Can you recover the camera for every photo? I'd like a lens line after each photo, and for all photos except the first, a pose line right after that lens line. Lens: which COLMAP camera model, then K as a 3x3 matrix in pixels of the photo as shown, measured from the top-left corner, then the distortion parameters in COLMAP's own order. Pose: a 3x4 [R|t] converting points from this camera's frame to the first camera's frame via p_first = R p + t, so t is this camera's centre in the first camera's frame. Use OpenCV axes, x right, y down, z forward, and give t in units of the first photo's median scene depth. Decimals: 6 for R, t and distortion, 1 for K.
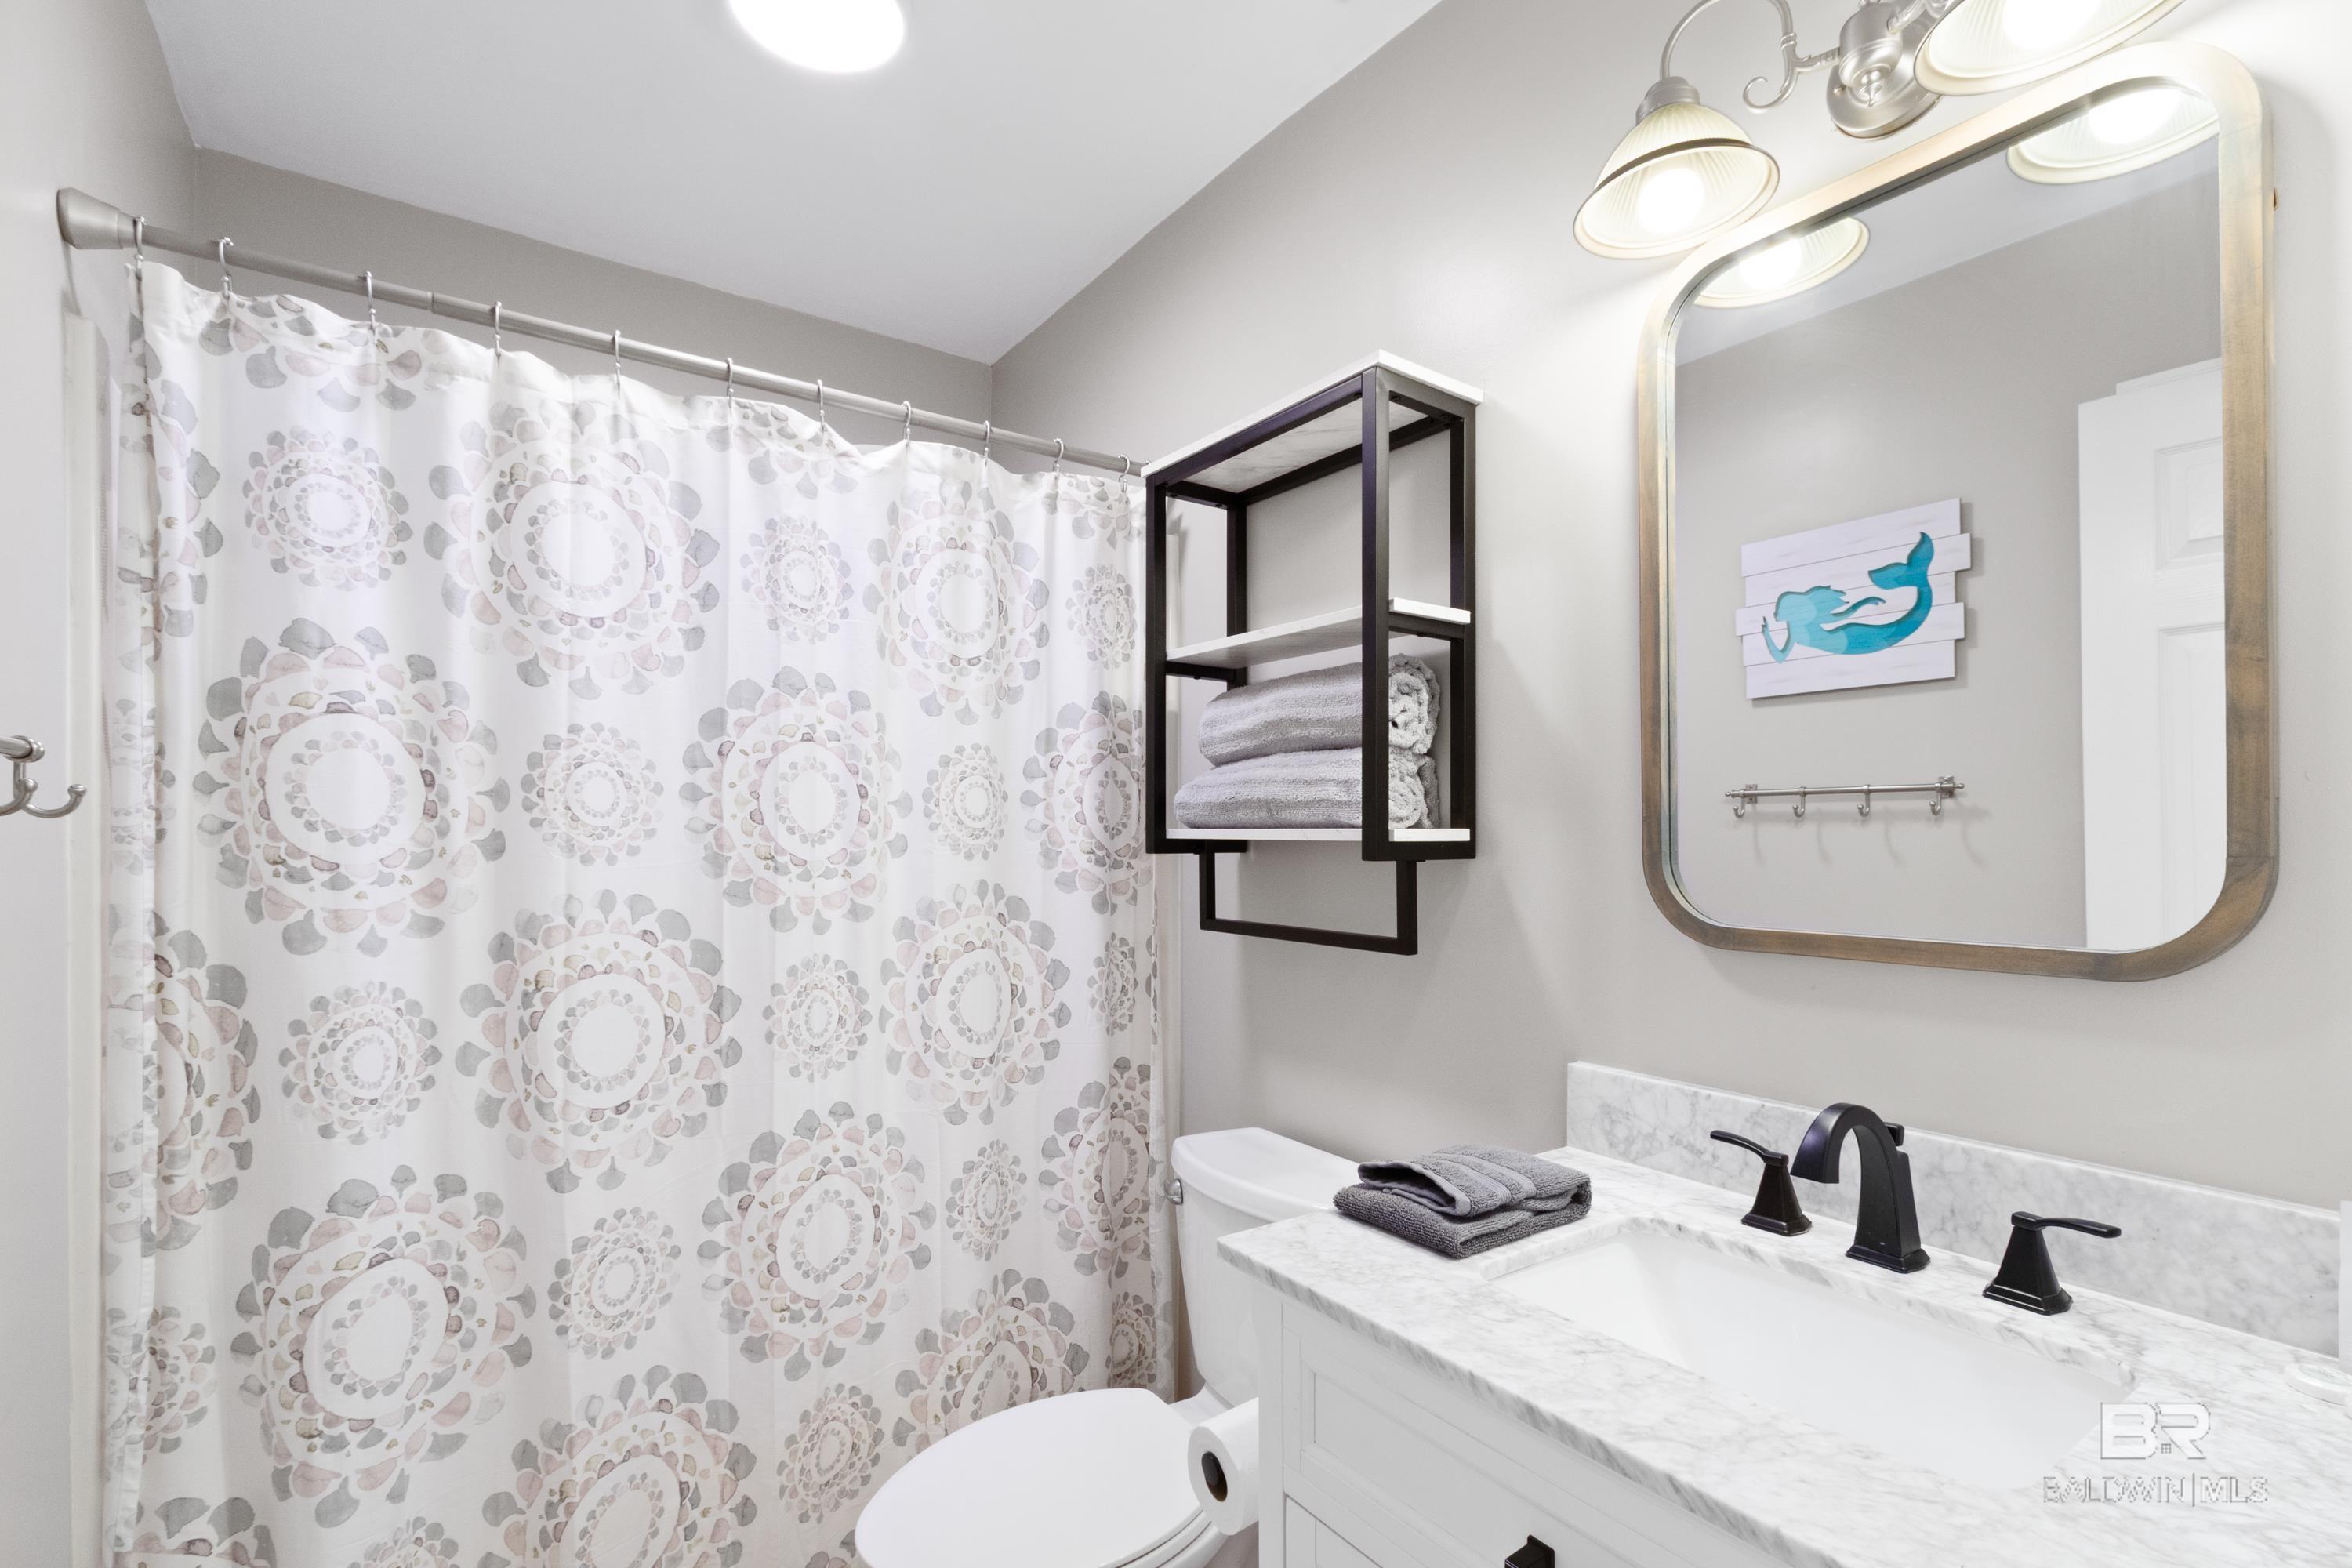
lens RADIAL K [[1094.5, 0, 1175.4], [0, 1094.5, 830.3], [0, 0, 1]] dist [0.000670, -0.000427]
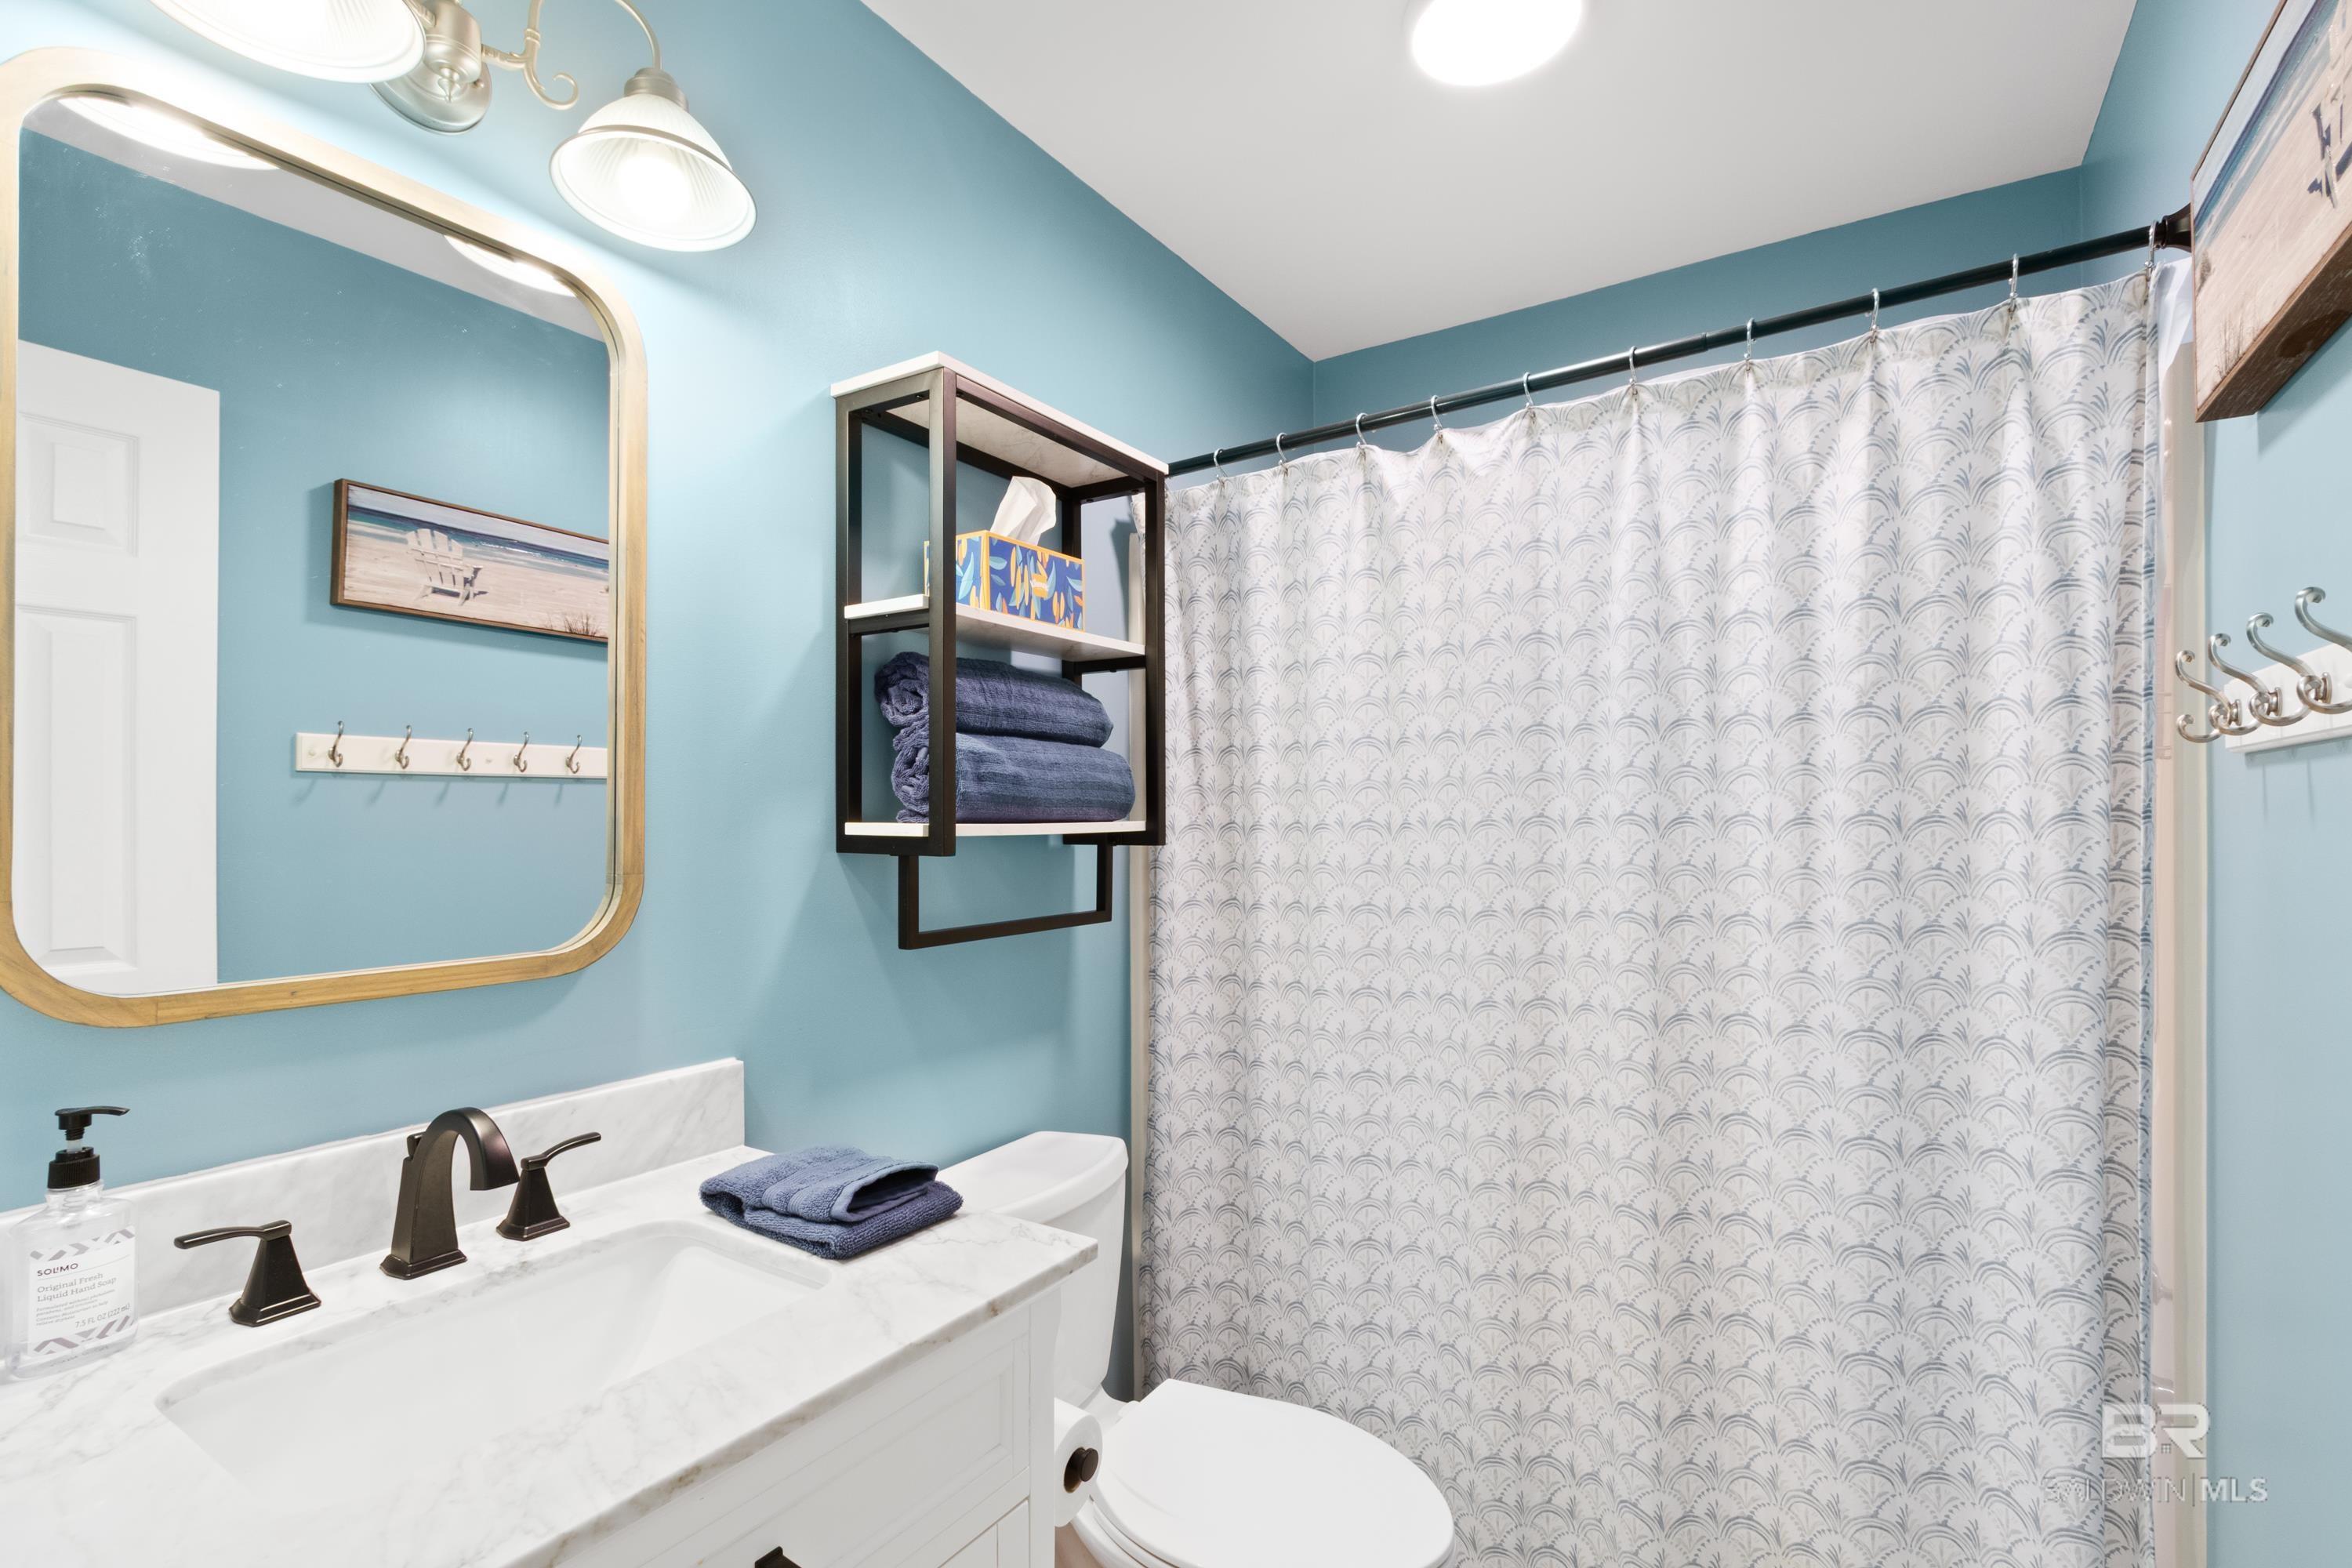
lens RADIAL K [[1094.5, 0, 1175.4], [0, 1094.5, 830.3], [0, 0, 1]] dist [0.000670, -0.000427]
pose [[-0.387978, 0.005204, 0.921654, -0.802961], [0.014107, 0.999900, 0.000293, 0.004408], [-0.921561, 0.013115, -0.388013, 1.119982]]
